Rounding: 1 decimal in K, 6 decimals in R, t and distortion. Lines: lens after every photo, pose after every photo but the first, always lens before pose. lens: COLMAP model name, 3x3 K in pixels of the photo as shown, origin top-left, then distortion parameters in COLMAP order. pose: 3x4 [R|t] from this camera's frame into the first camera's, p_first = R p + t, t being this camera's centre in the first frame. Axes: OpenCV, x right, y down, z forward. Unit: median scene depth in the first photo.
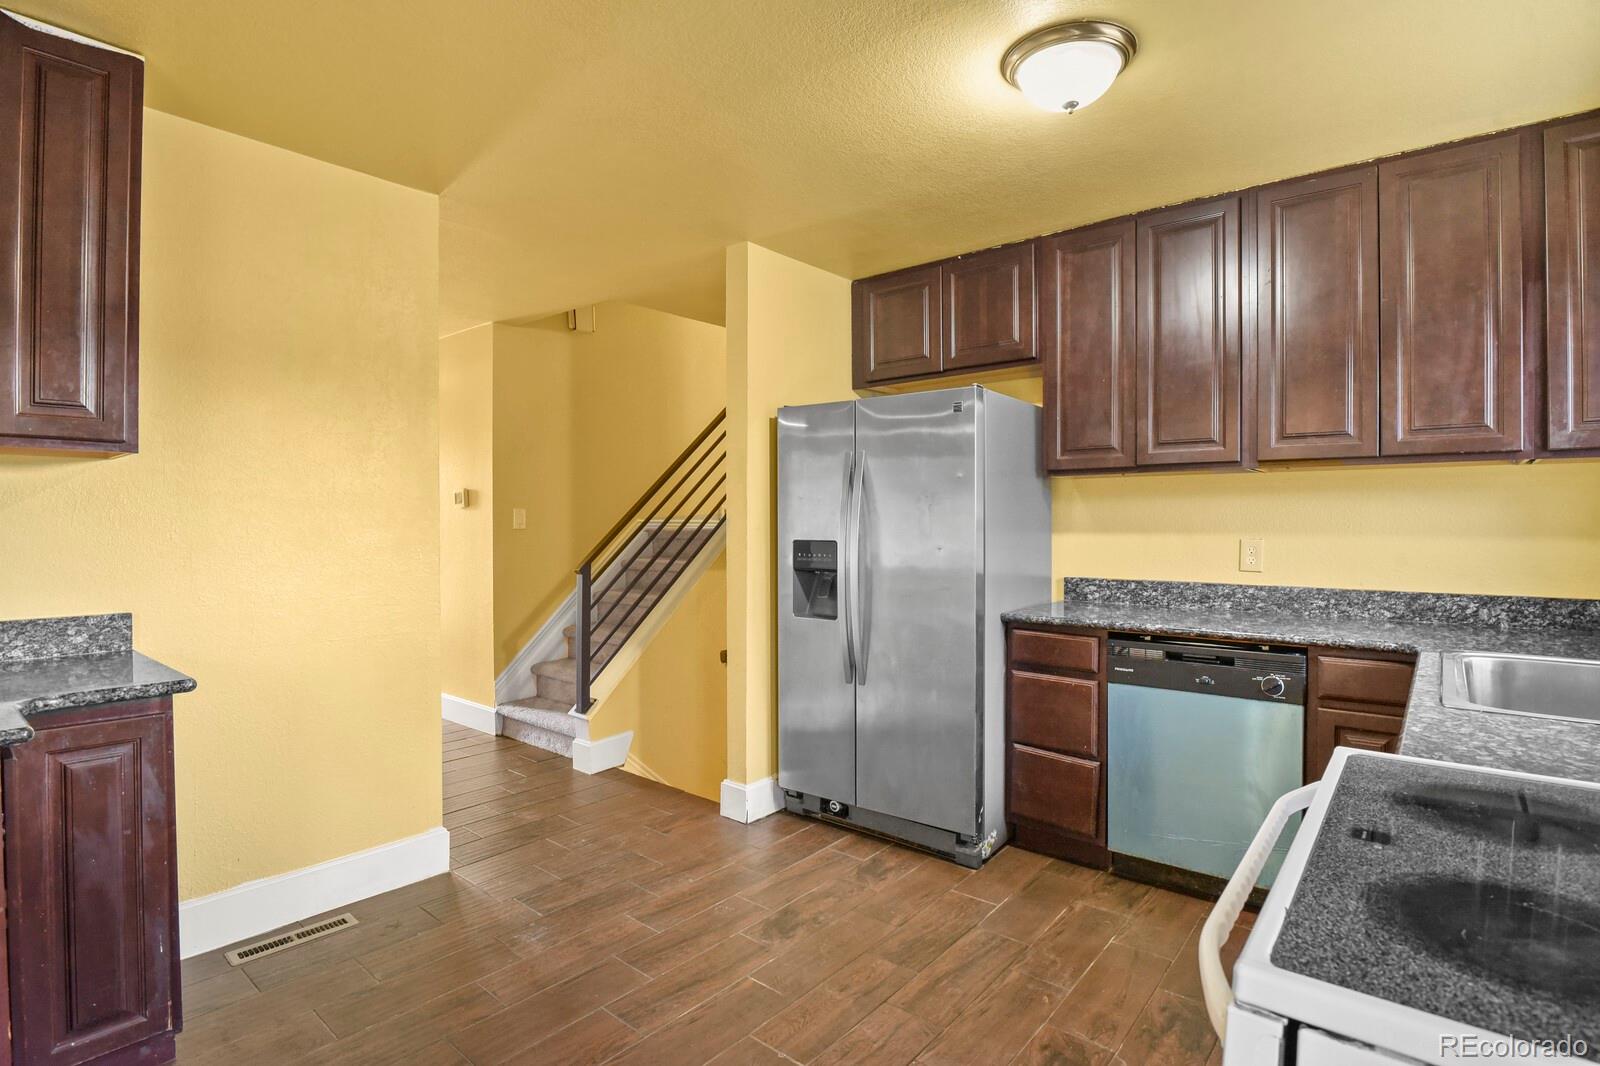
lens RADIAL K [[789.9, 0, 815.9], [0, 789.9, 524.5], [0, 0, 1]] dist [-0.021993, -0.004638]
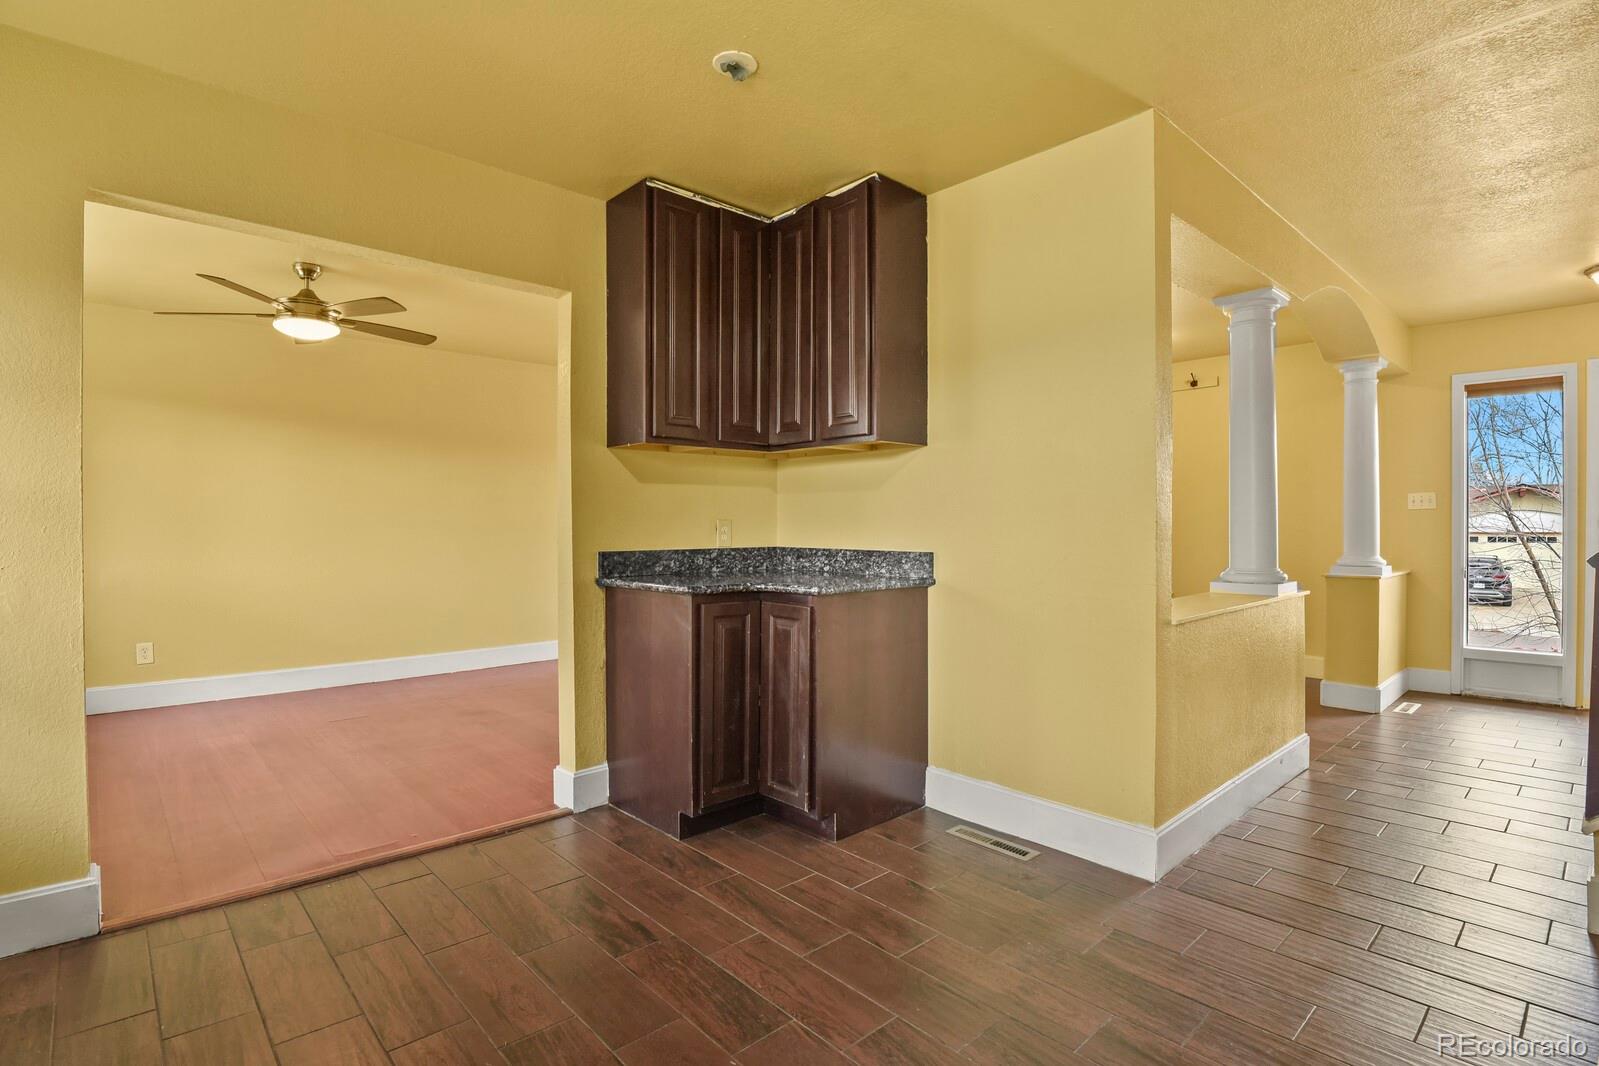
lens RADIAL K [[789.4, 0, 807.2], [0, 789.4, 522.8], [0, 0, 1]] dist [-0.021993, -0.004638]
pose [[-0.134712, 0.007058, -0.990860, 0.437298], [-0.005421, 0.999954, 0.007860, 0.036731], [0.990870, 0.006431, -0.134667, 0.721610]]
